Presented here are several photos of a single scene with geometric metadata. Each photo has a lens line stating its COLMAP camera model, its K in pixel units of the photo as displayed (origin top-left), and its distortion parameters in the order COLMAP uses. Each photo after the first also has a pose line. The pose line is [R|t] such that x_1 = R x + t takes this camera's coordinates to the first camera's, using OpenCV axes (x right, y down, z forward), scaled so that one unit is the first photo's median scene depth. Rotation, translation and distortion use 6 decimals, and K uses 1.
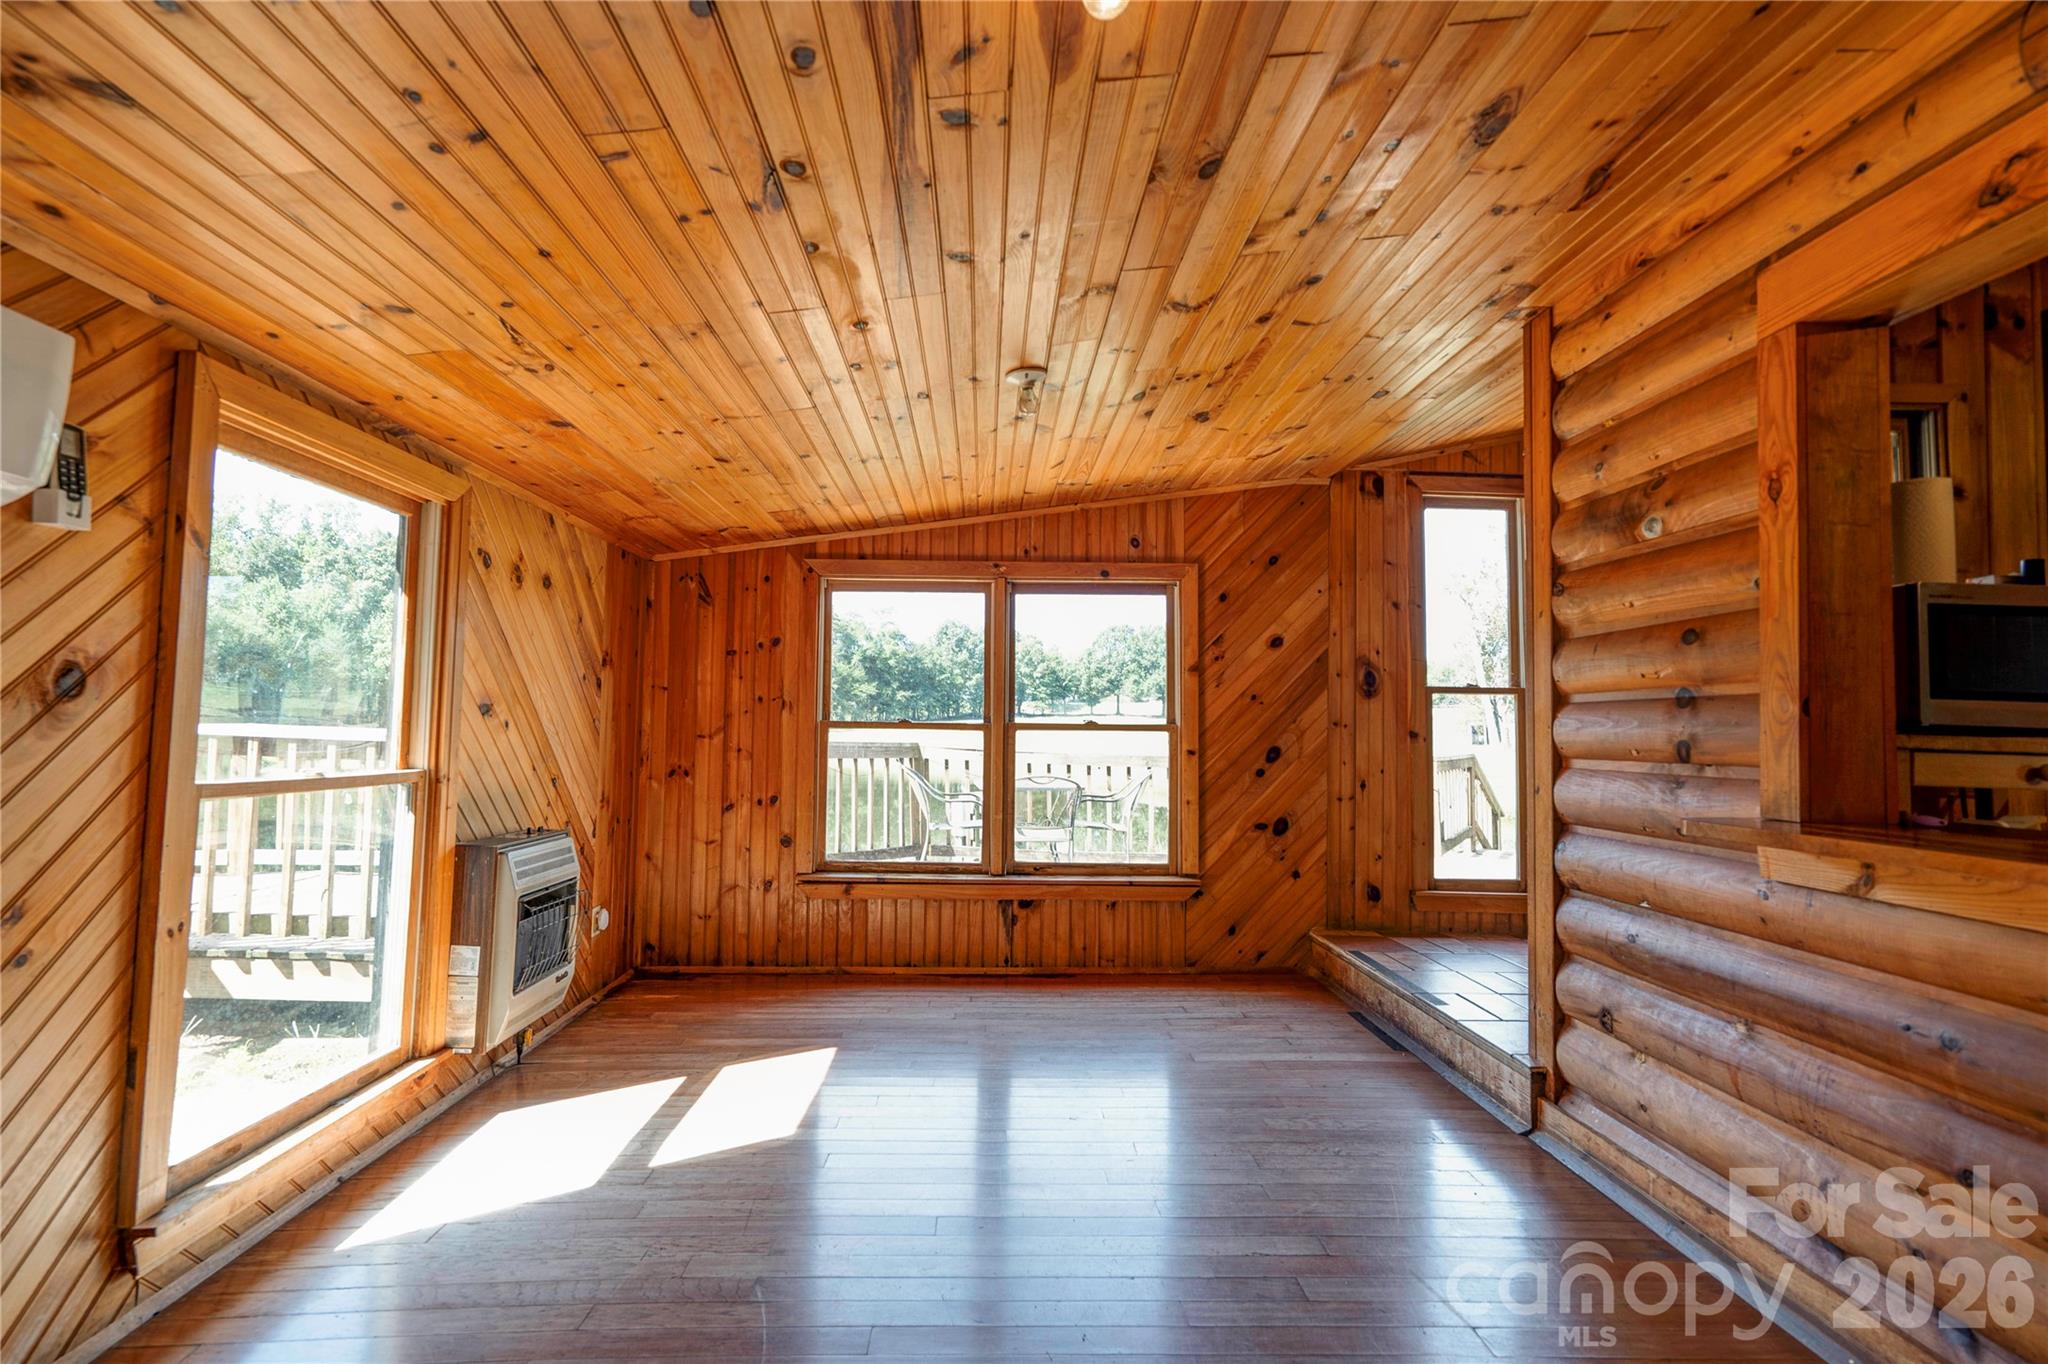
lens RADIAL K [[946.6, 0, 1009.9], [0, 946.6, 680.6], [0, 0, 1]] dist [-0.003027, 0.011844]
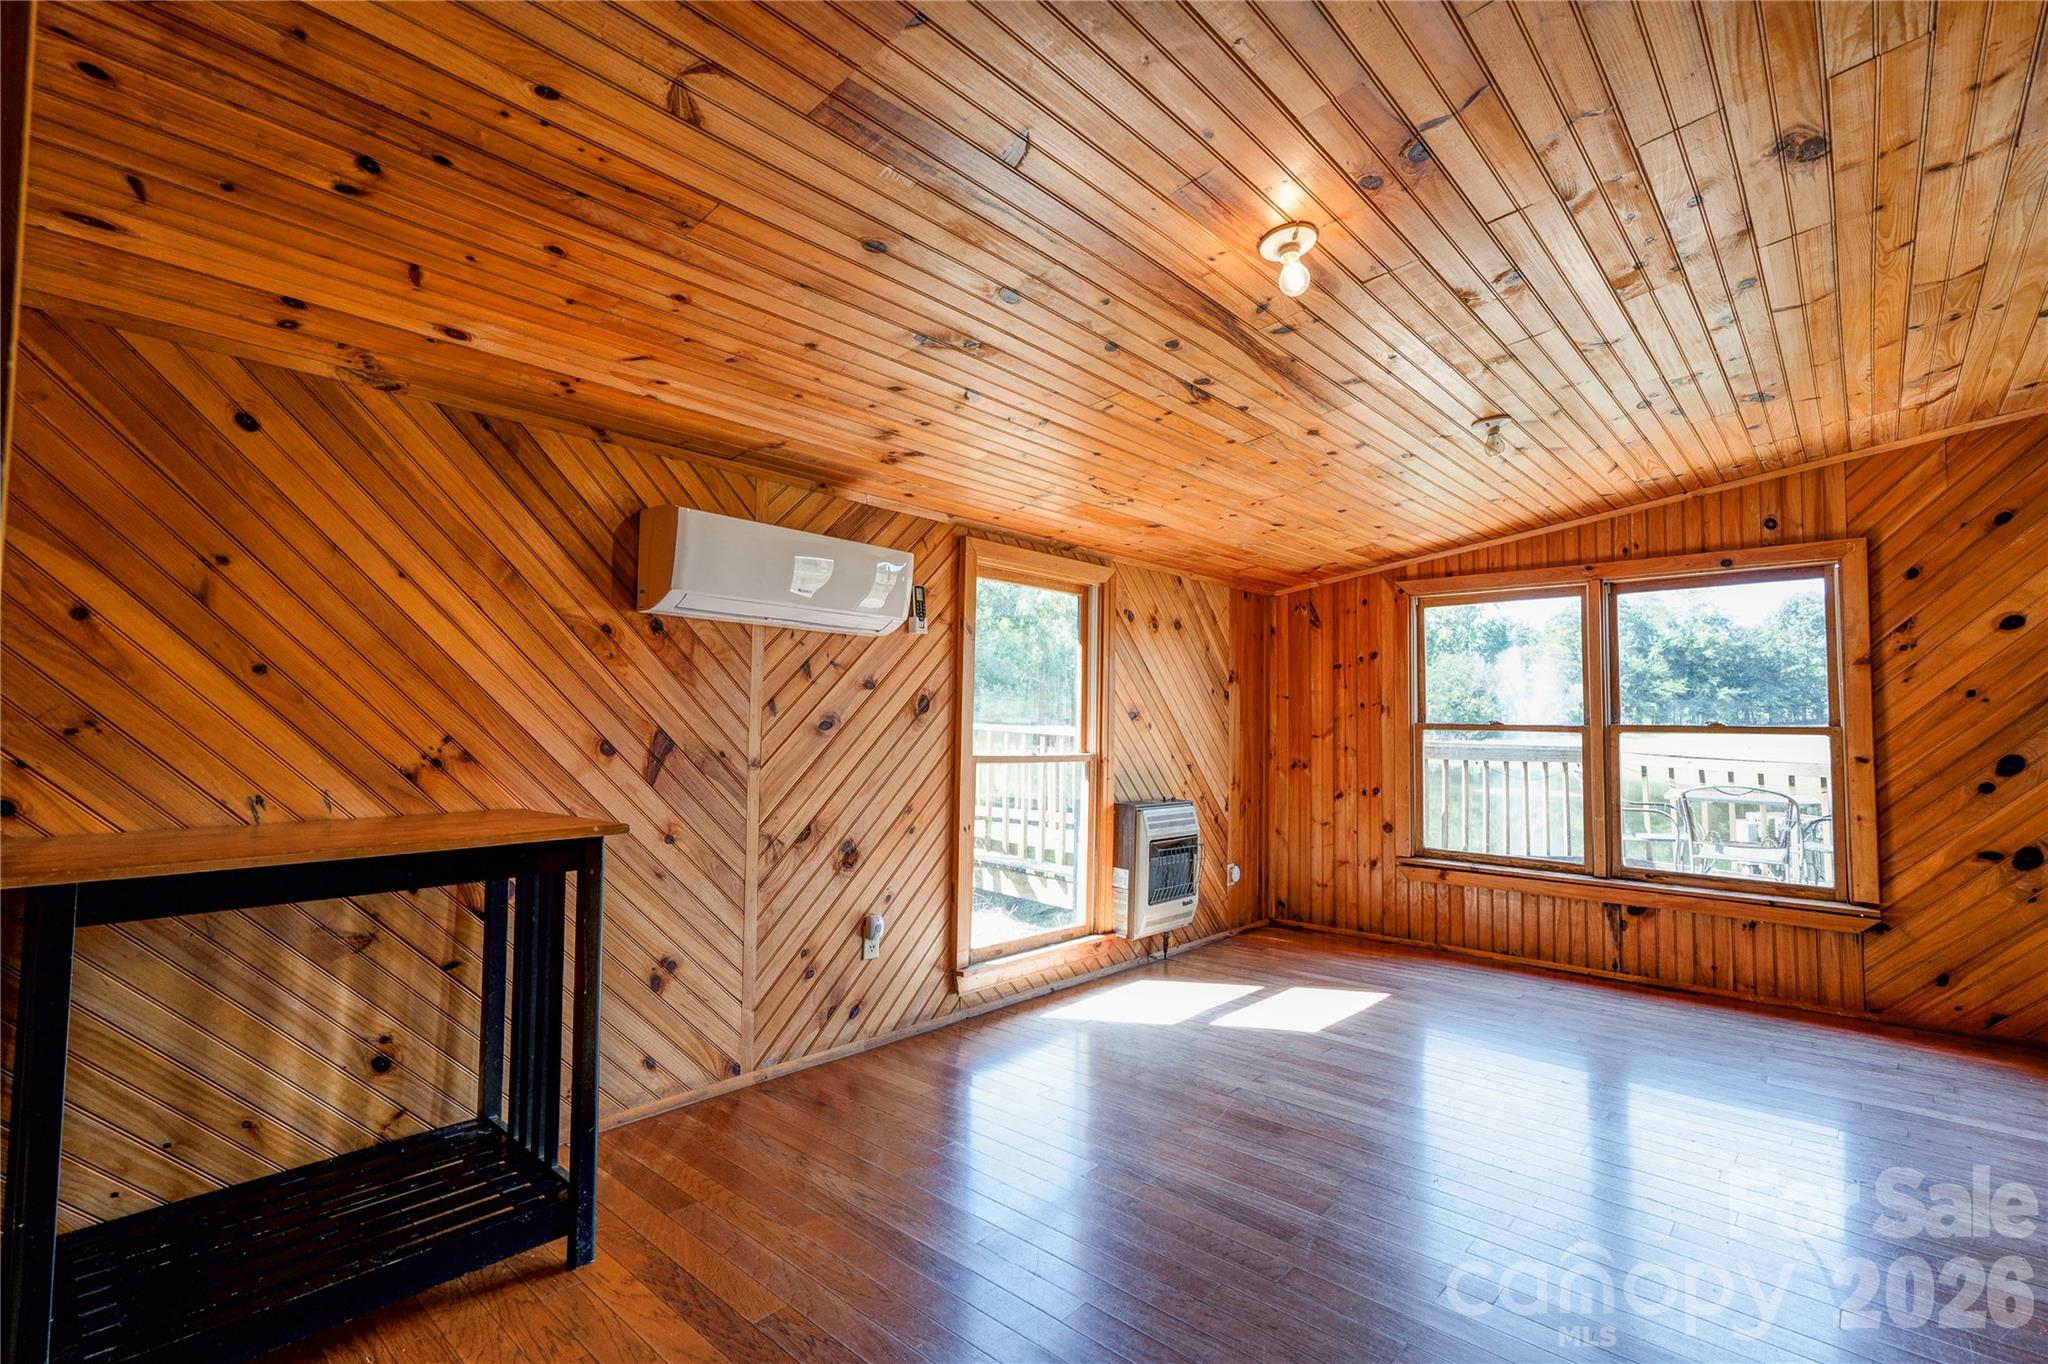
lens RADIAL K [[946.6, 0, 1009.9], [0, 946.6, 680.6], [0, 0, 1]] dist [-0.003027, 0.011844]
pose [[0.720516, -0.033143, -0.692646, 0.237904], [0.029970, 0.999412, -0.016645, -0.004162], [0.692791, -0.008765, 0.721085, -0.150547]]
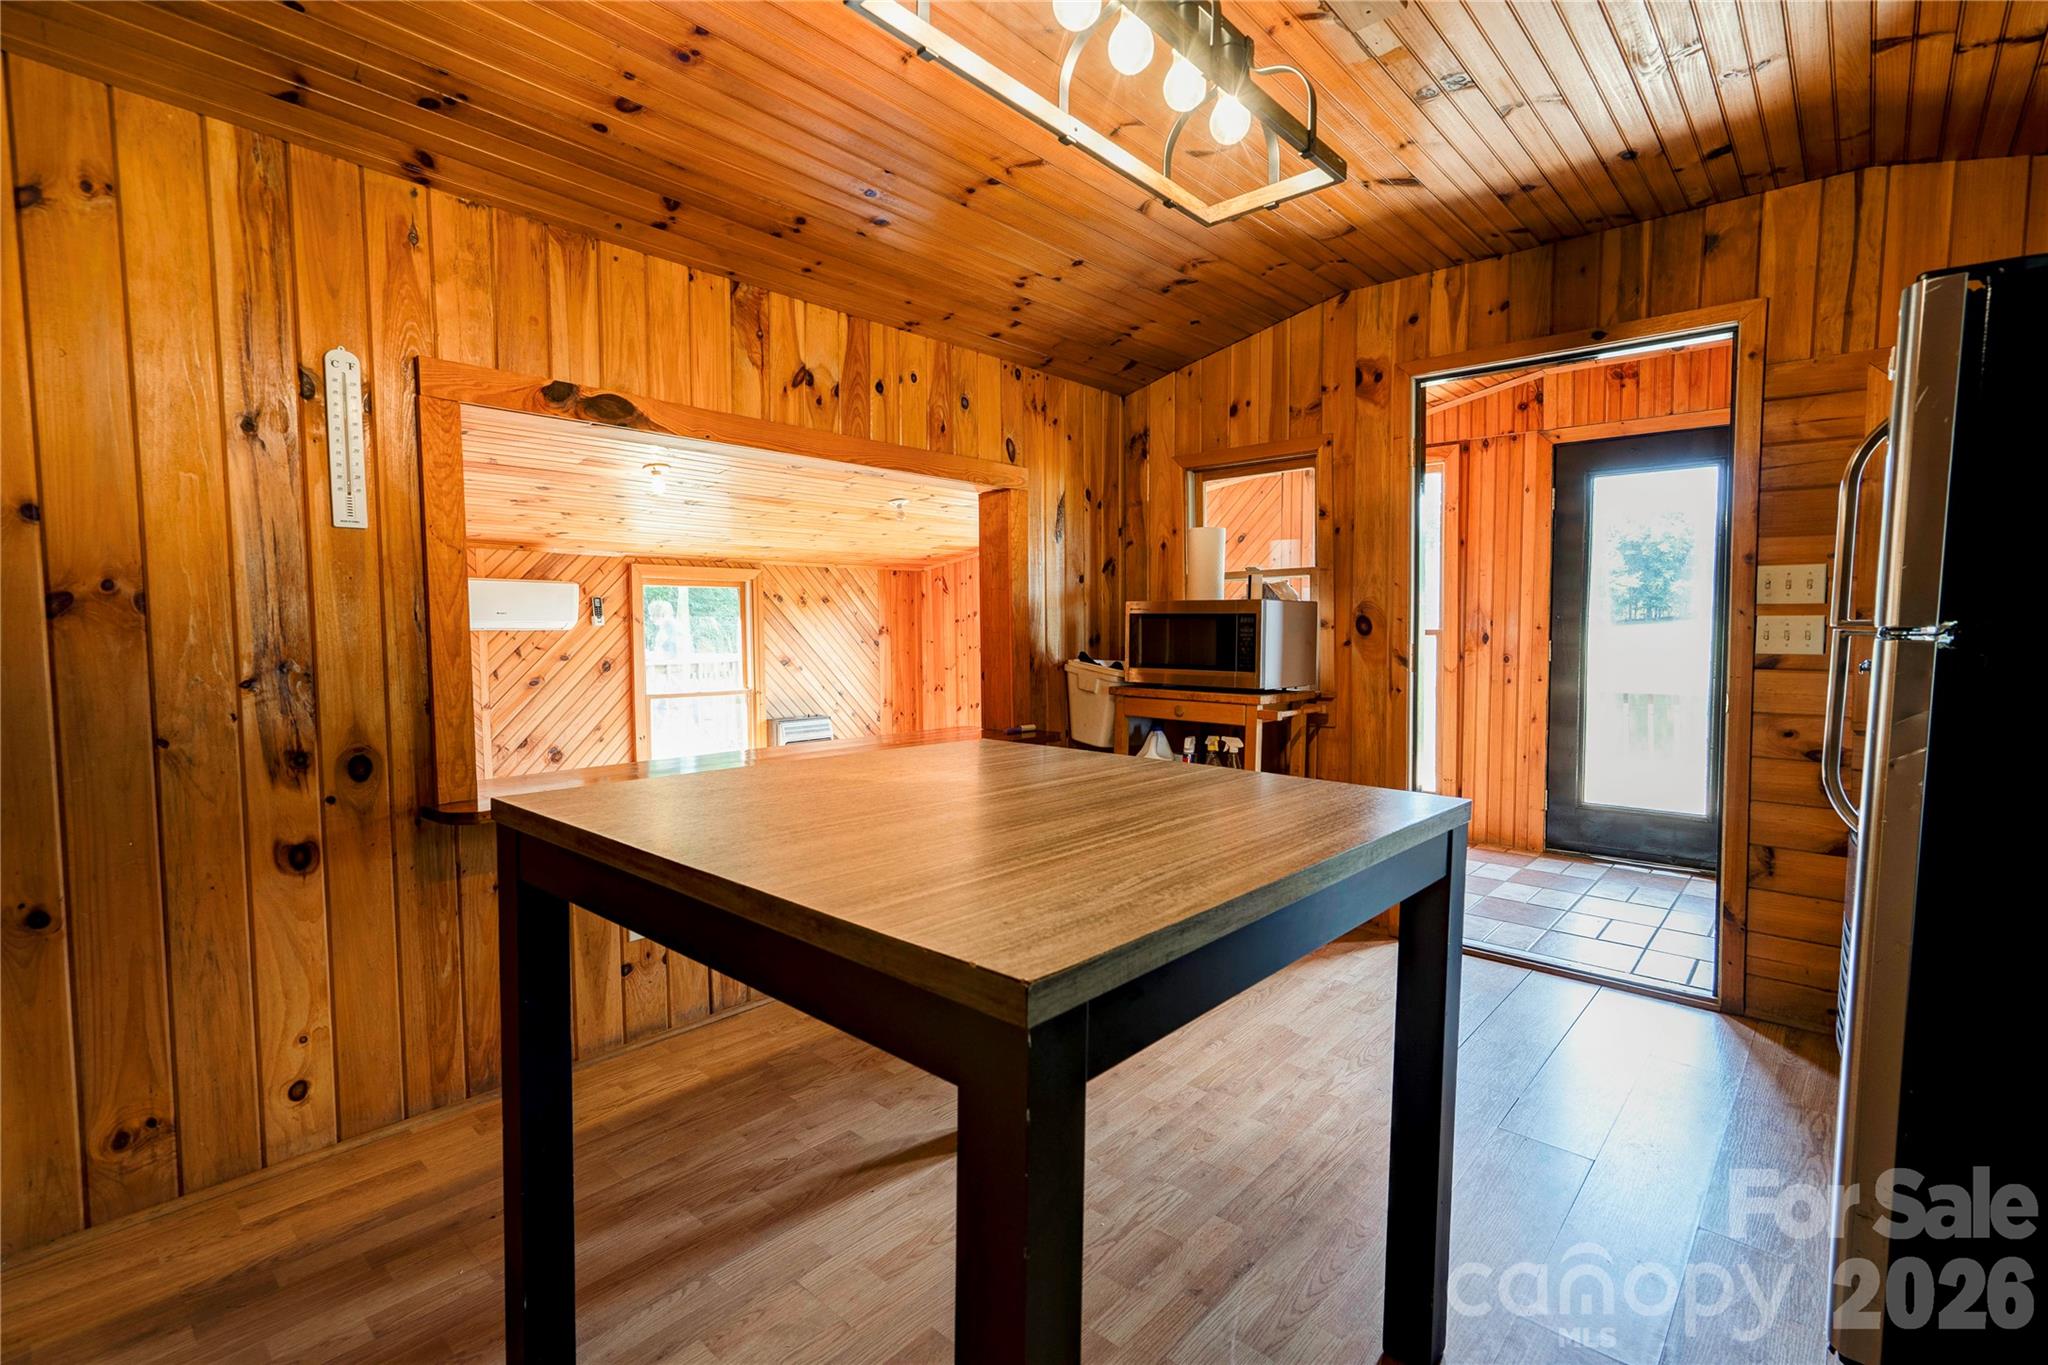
lens RADIAL K [[939.8, 0, 997.5], [0, 939.8, 677.9], [0, 0, 1]] dist [0.000844, 0.007511]
pose [[0.721785, 0.012374, -0.692006, 0.967689], [0.056555, 0.995442, 0.076788, -0.054758], [0.689803, -0.094561, 0.717796, -0.203750]]
